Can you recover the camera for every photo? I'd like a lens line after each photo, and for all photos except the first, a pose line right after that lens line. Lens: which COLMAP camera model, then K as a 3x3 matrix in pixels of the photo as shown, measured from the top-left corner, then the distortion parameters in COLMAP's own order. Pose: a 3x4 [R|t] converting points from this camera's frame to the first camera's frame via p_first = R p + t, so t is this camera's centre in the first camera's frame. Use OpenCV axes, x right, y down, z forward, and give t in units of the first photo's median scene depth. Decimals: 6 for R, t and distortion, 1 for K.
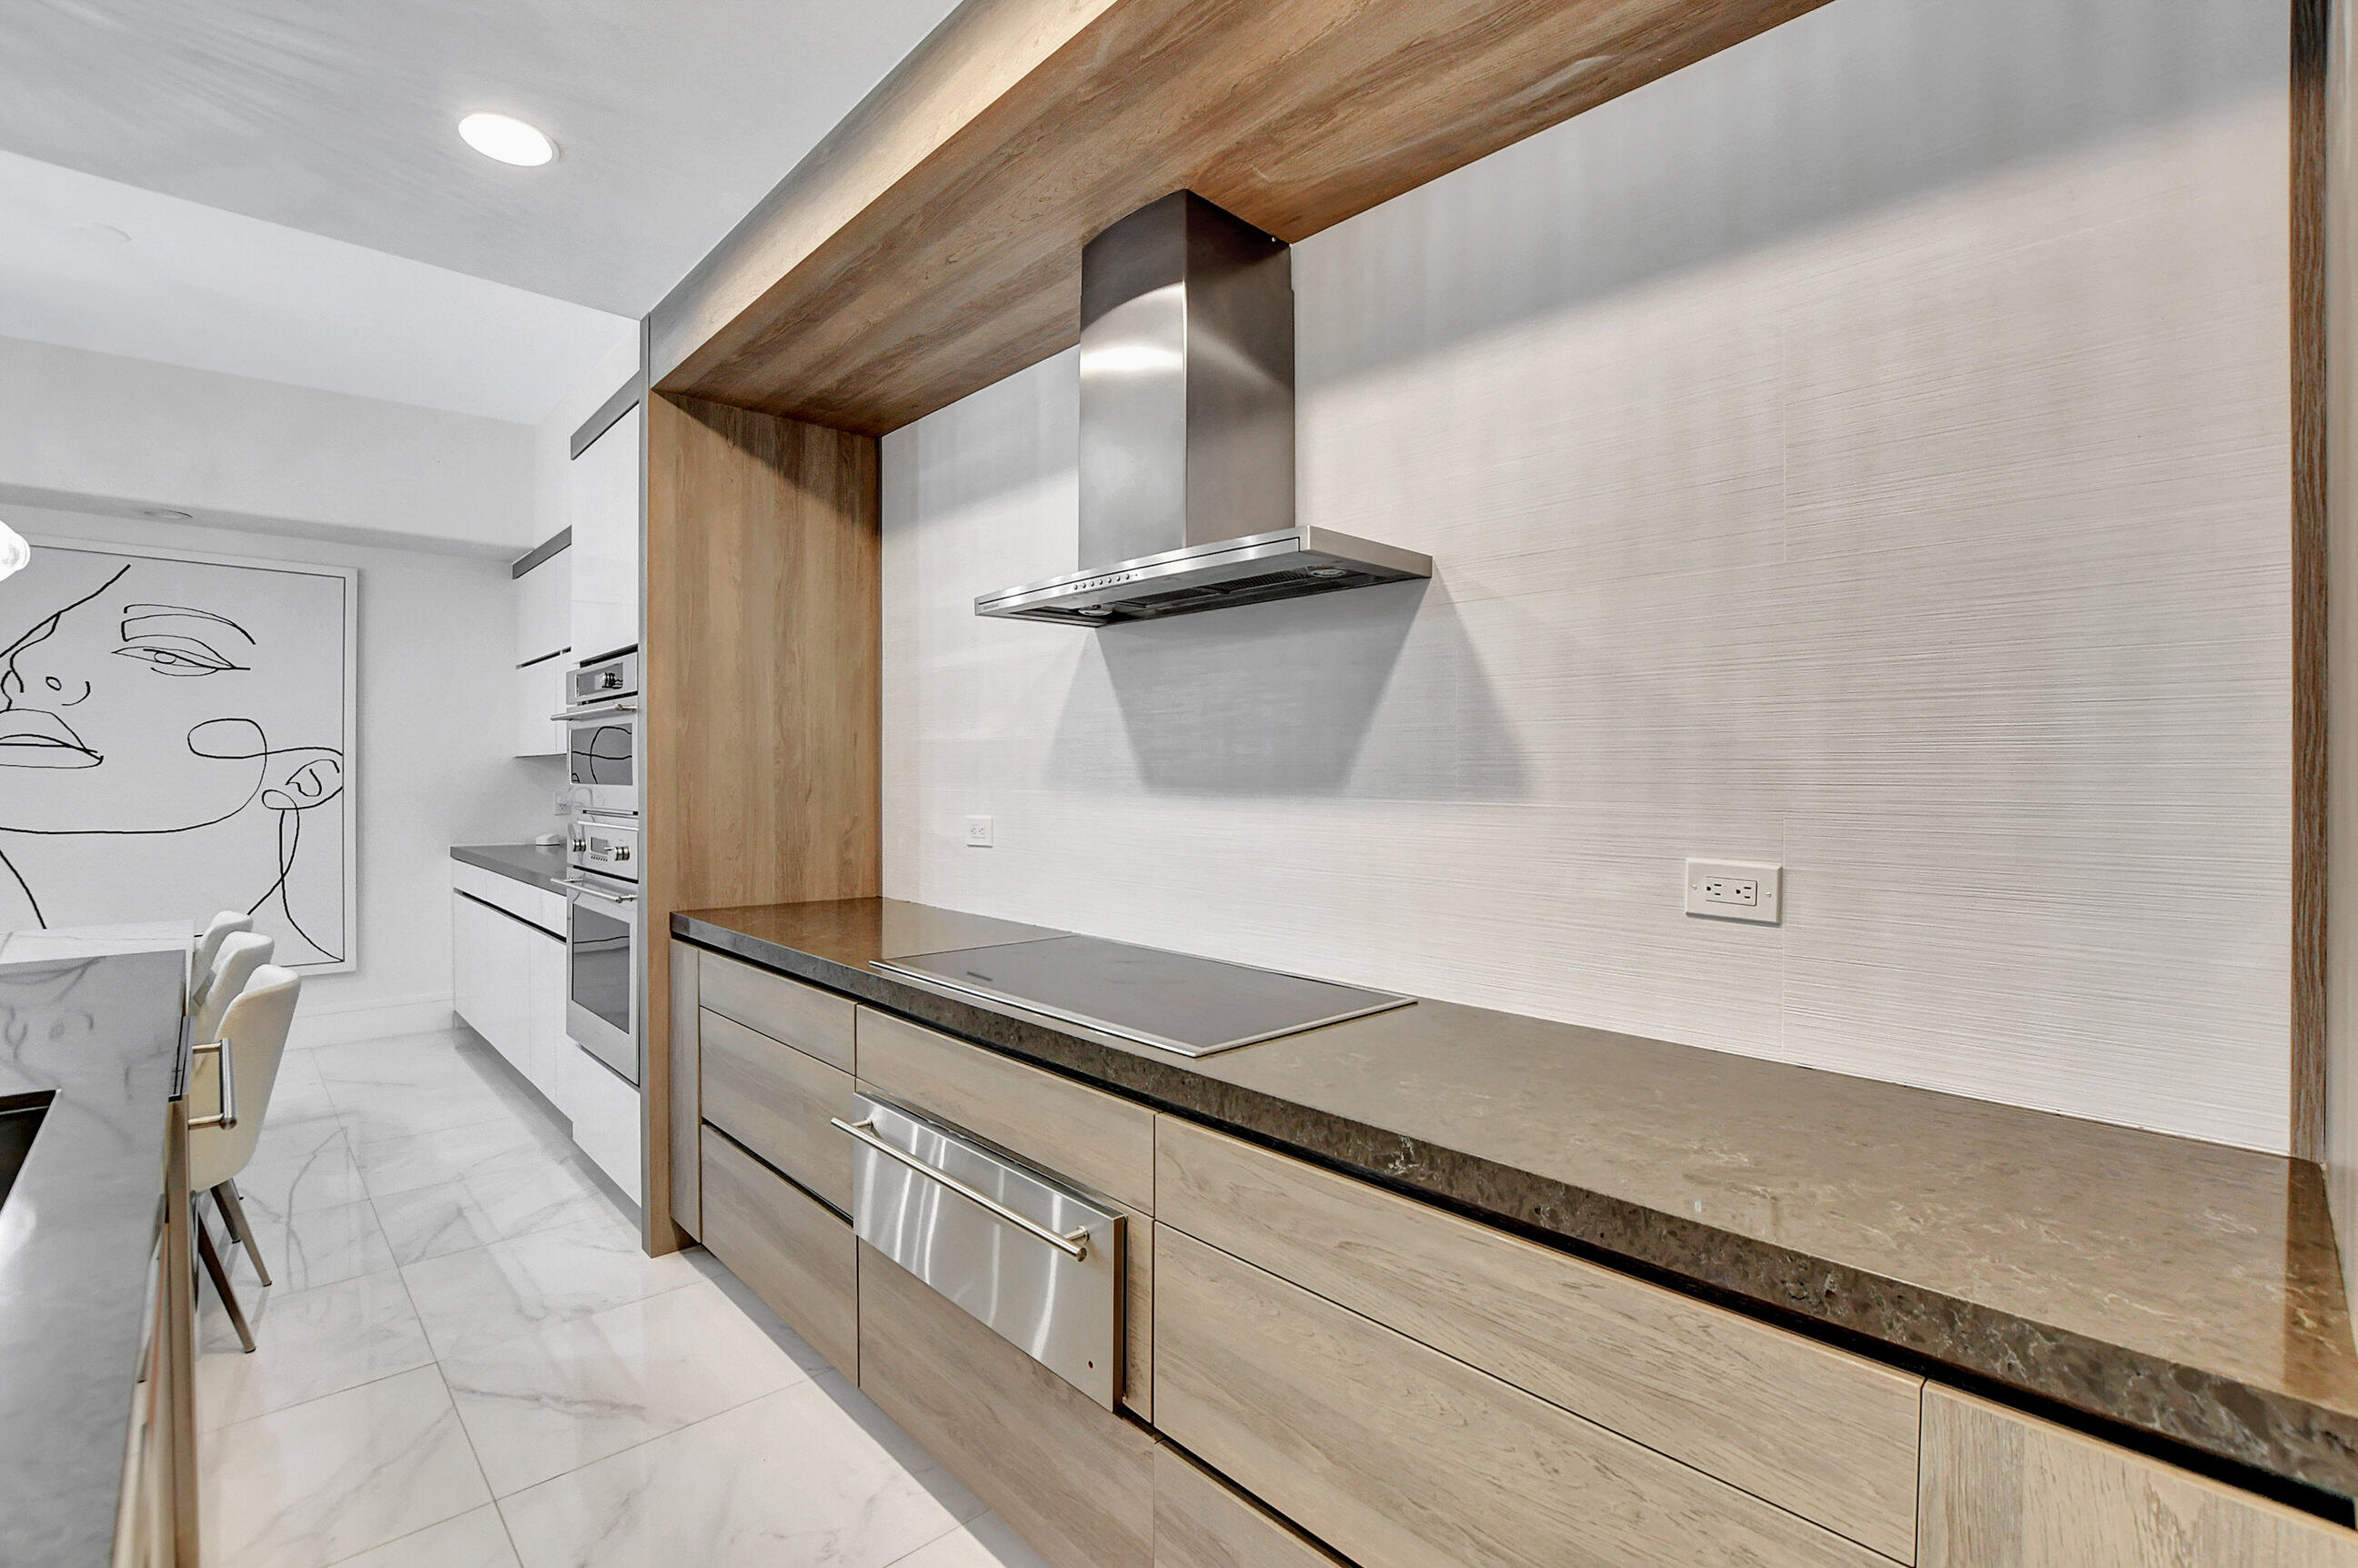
lens RADIAL K [[1074.8, 0, 1179.0], [0, 1074.8, 784.0], [0, 0, 1]] dist [-0.029607, -0.000363]
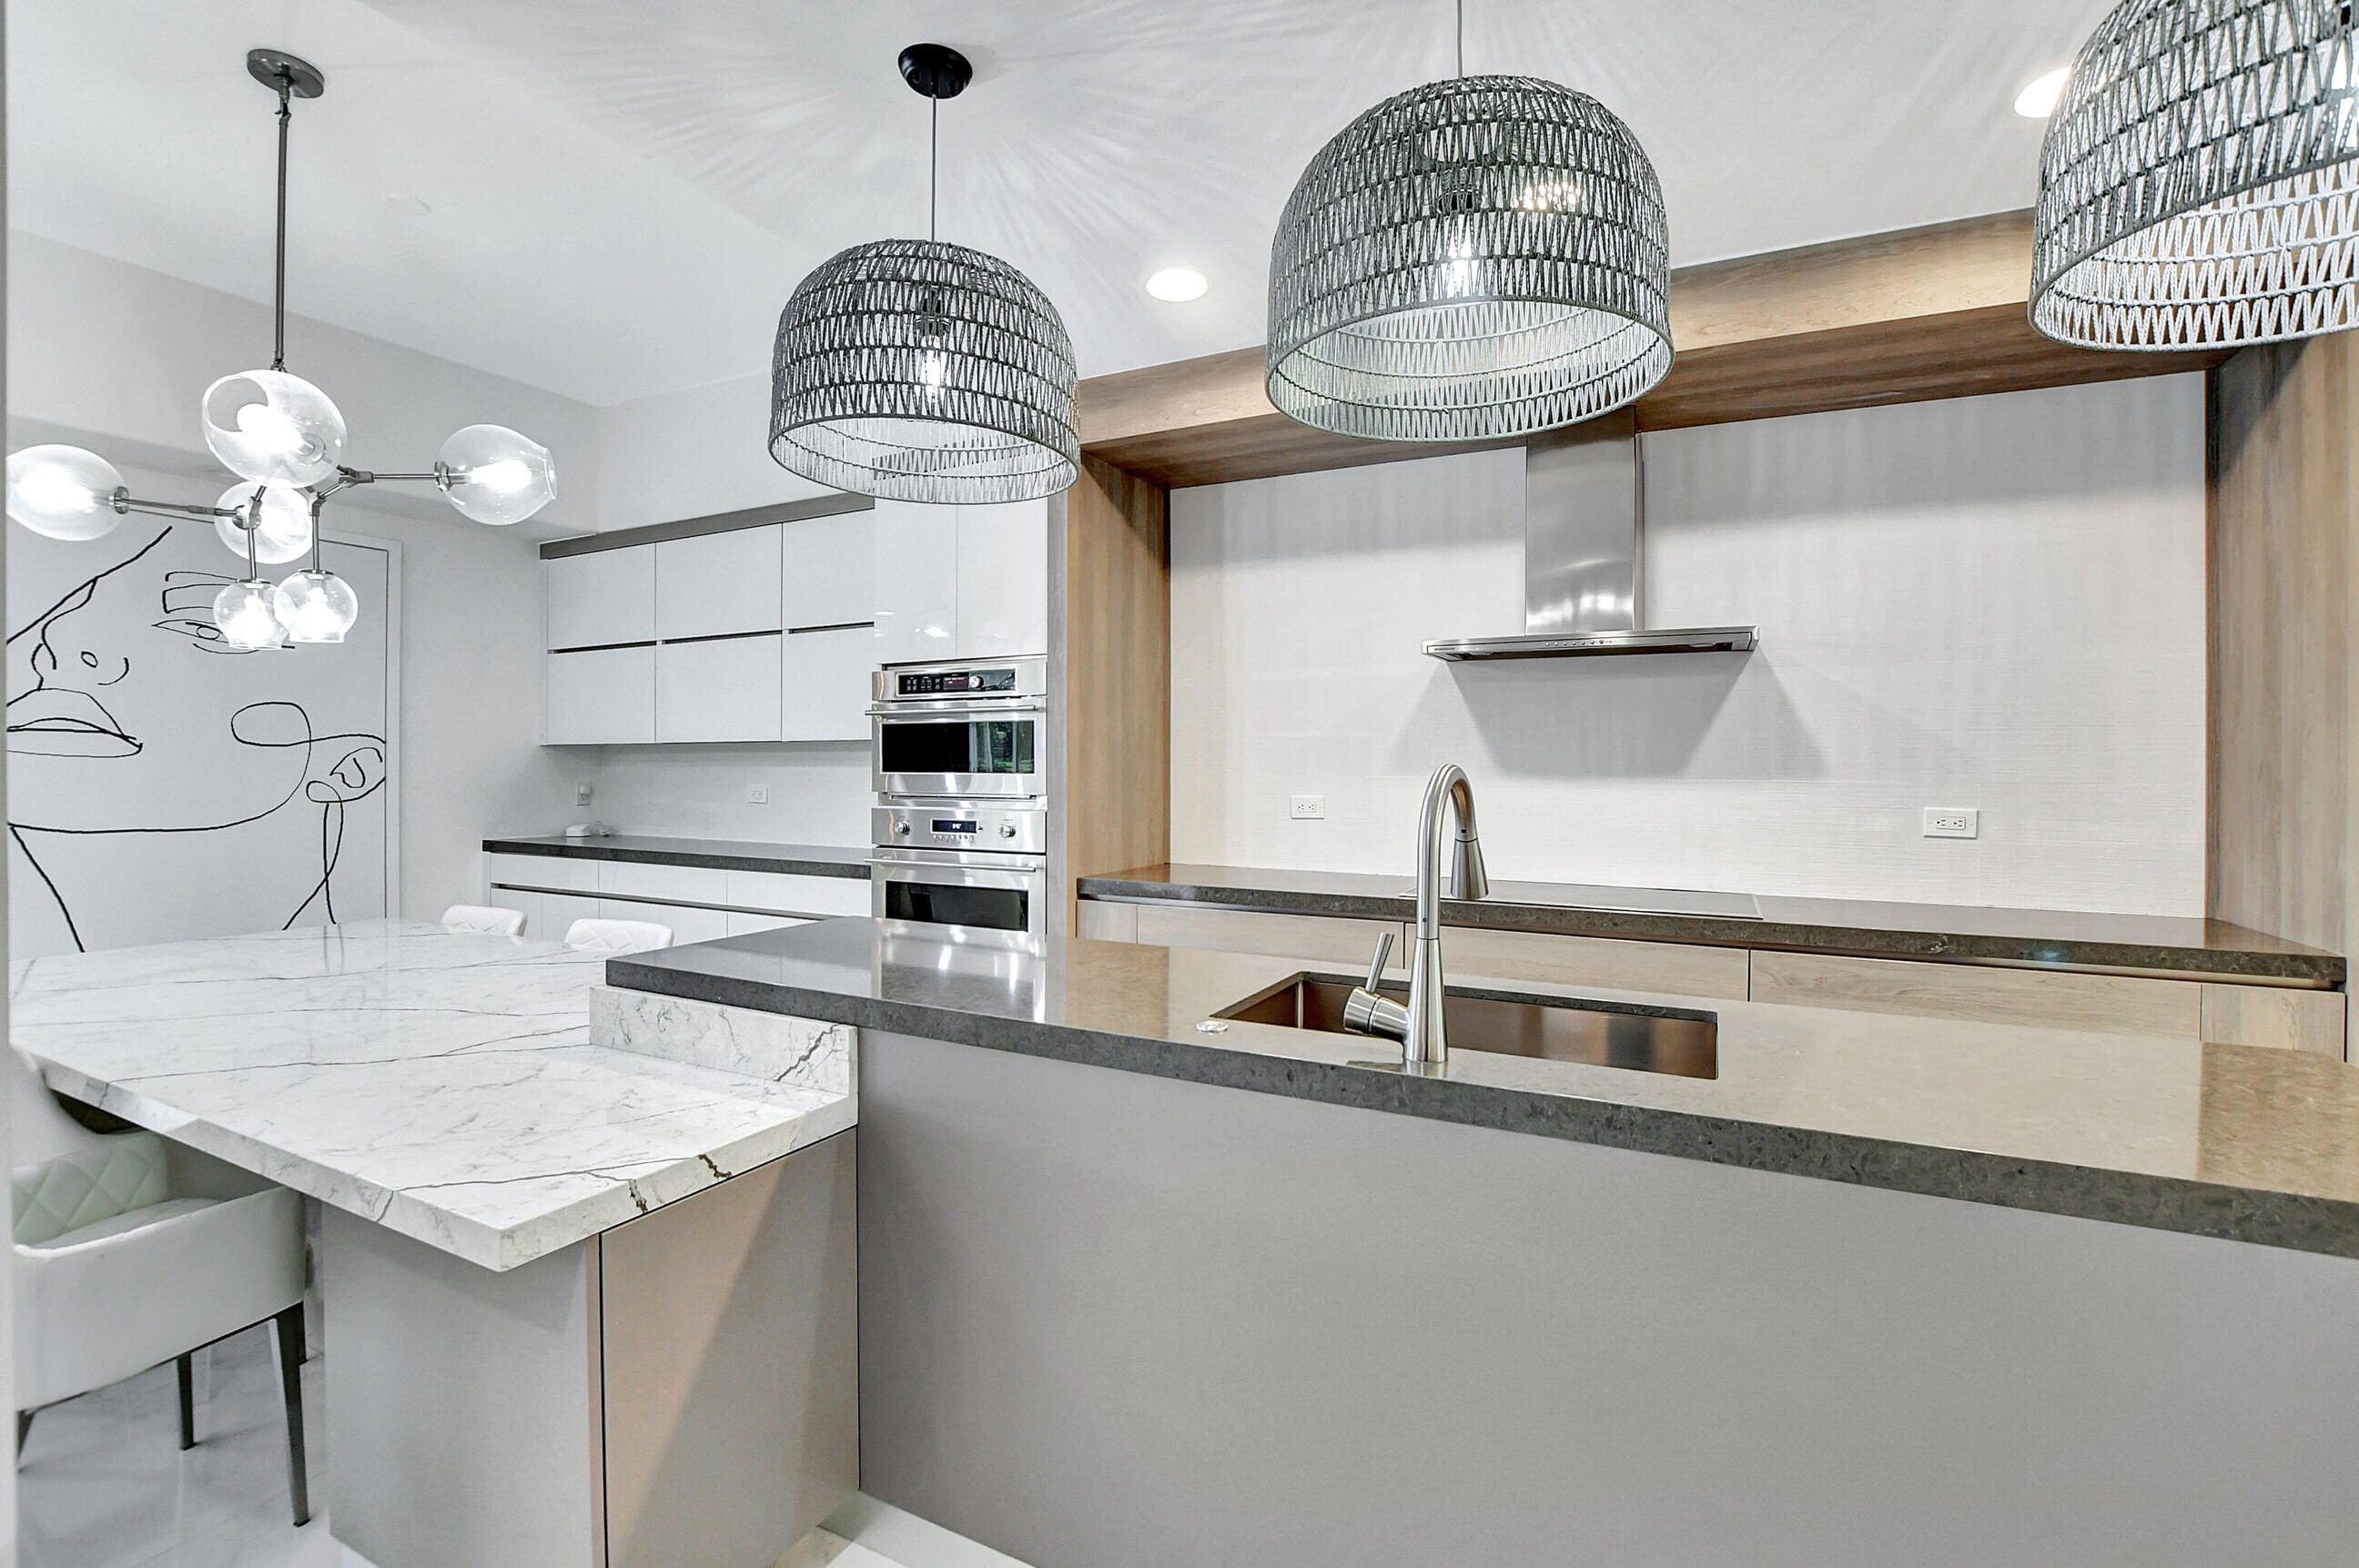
lens RADIAL K [[1075.3, 0, 1179.5], [0, 1075.3, 784.0], [0, 0, 1]] dist [-0.029607, -0.000363]
pose [[0.939087, -0.007829, 0.343590, -0.744970], [0.003388, 0.999903, 0.013523, -0.002495], [-0.343663, -0.011535, 0.939022, -0.179138]]
